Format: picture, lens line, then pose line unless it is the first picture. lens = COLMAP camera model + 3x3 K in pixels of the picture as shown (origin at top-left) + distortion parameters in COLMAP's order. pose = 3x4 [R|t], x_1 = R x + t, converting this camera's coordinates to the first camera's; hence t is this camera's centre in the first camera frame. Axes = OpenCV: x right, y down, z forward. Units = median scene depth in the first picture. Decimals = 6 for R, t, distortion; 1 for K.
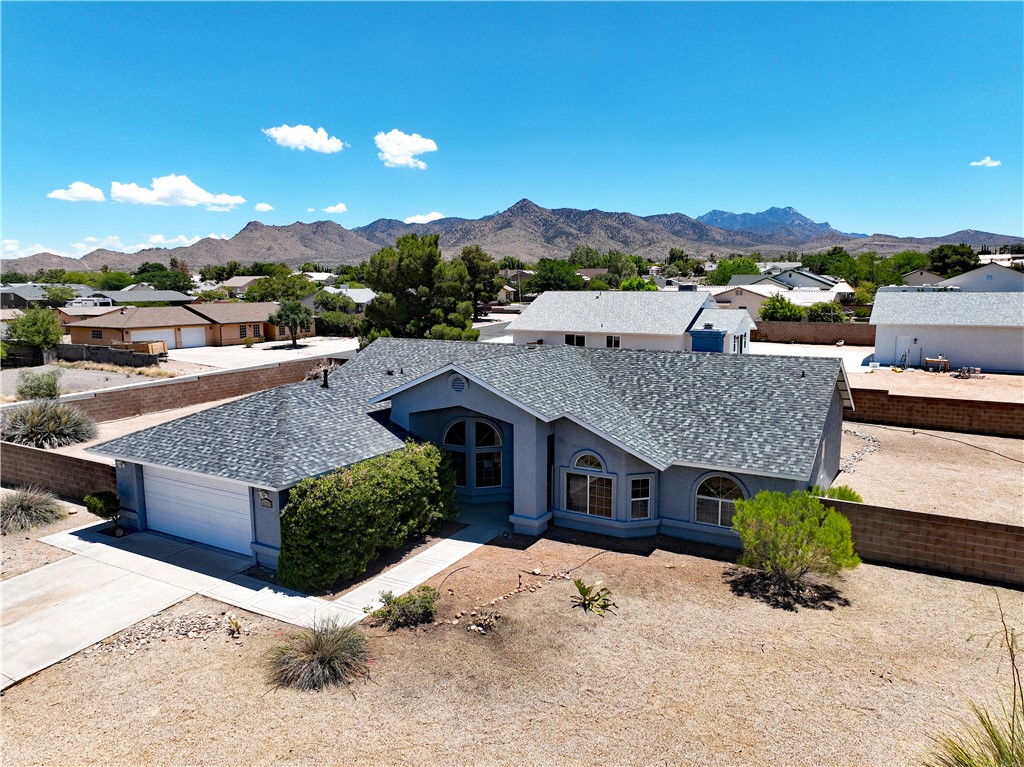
lens RADIAL K [[715.0, 0, 509.8], [0, 715.0, 382.8], [0, 0, 1]] dist [-0.003589, 0.018485]
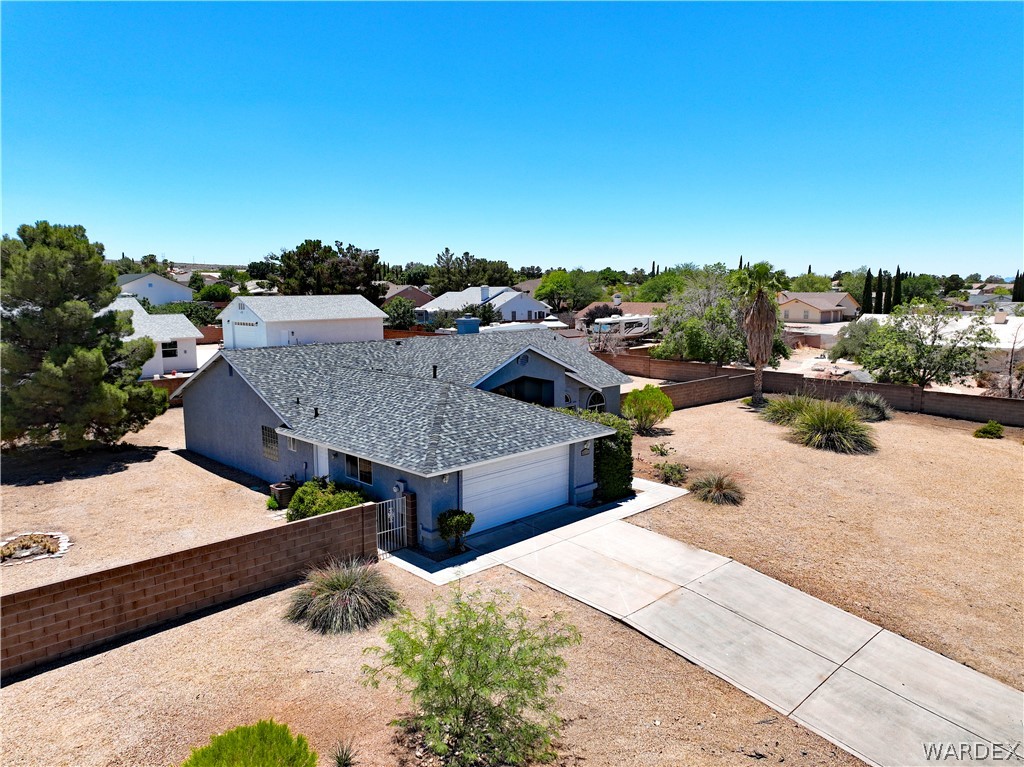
lens RADIAL K [[715.0, 0, 509.8], [0, 715.0, 382.8], [0, 0, 1]] dist [-0.003589, 0.018485]
pose [[0.272276, -0.112599, 0.955608, -1.305007], [0.126119, 0.988738, 0.080568, -0.056395], [-0.953918, 0.098583, 0.283410, 0.639829]]
